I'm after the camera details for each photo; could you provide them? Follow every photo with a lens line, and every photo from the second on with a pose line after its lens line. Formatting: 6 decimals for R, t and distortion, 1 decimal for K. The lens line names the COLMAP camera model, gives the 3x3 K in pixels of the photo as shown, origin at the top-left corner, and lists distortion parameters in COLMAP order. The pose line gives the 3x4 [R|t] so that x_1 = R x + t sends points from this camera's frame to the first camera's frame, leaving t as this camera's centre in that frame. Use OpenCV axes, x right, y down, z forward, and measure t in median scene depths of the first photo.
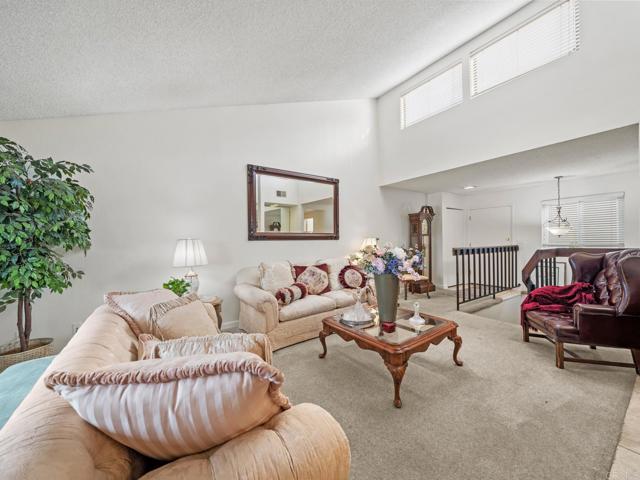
lens RADIAL K [[246.2, 0, 320.0], [0, 246.2, 240.0], [0, 0, 1]] dist [-0.001850, -0.000151]
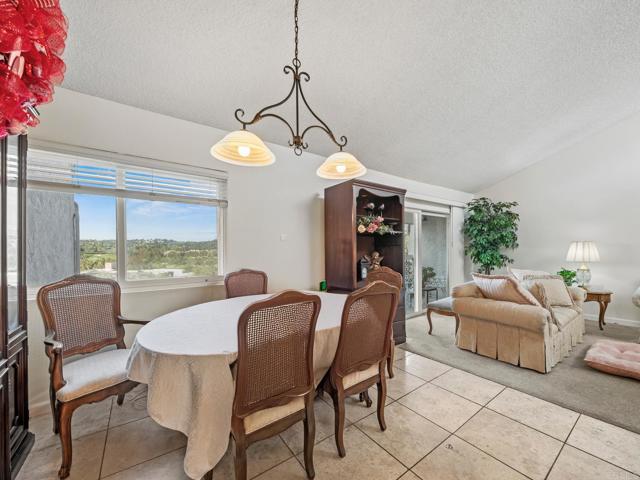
lens RADIAL K [[255.1, 0, 320.6], [0, 255.1, 256.3], [0, 0, 1]] dist [-0.001258, -0.000122]
pose [[0.020059, 0.047984, -0.998647, 0.656033], [0.005450, 0.998828, 0.048103, 0.002024], [0.999784, -0.006407, 0.019774, -0.345435]]
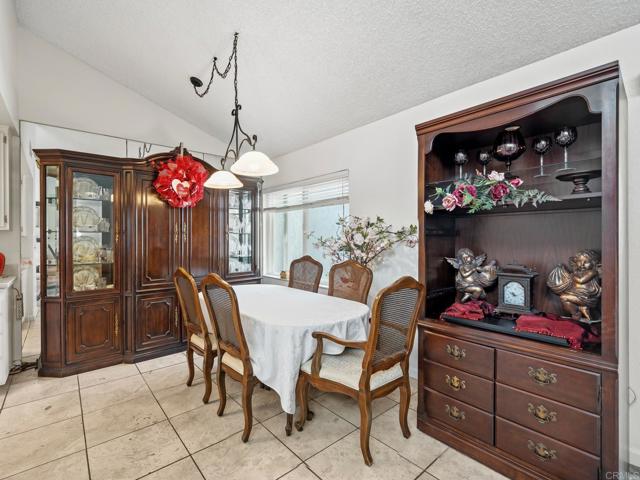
lens RADIAL K [[290.2, 0, 318.0], [0, 290.2, 238.4], [0, 0, 1]] dist [0.001096, 0.000096]
pose [[-0.994432, 0.021396, -0.103181, 0.124872], [0.021291, 0.999771, 0.002126, 0.006878], [0.103203, -0.000083, -0.994660, 0.276358]]
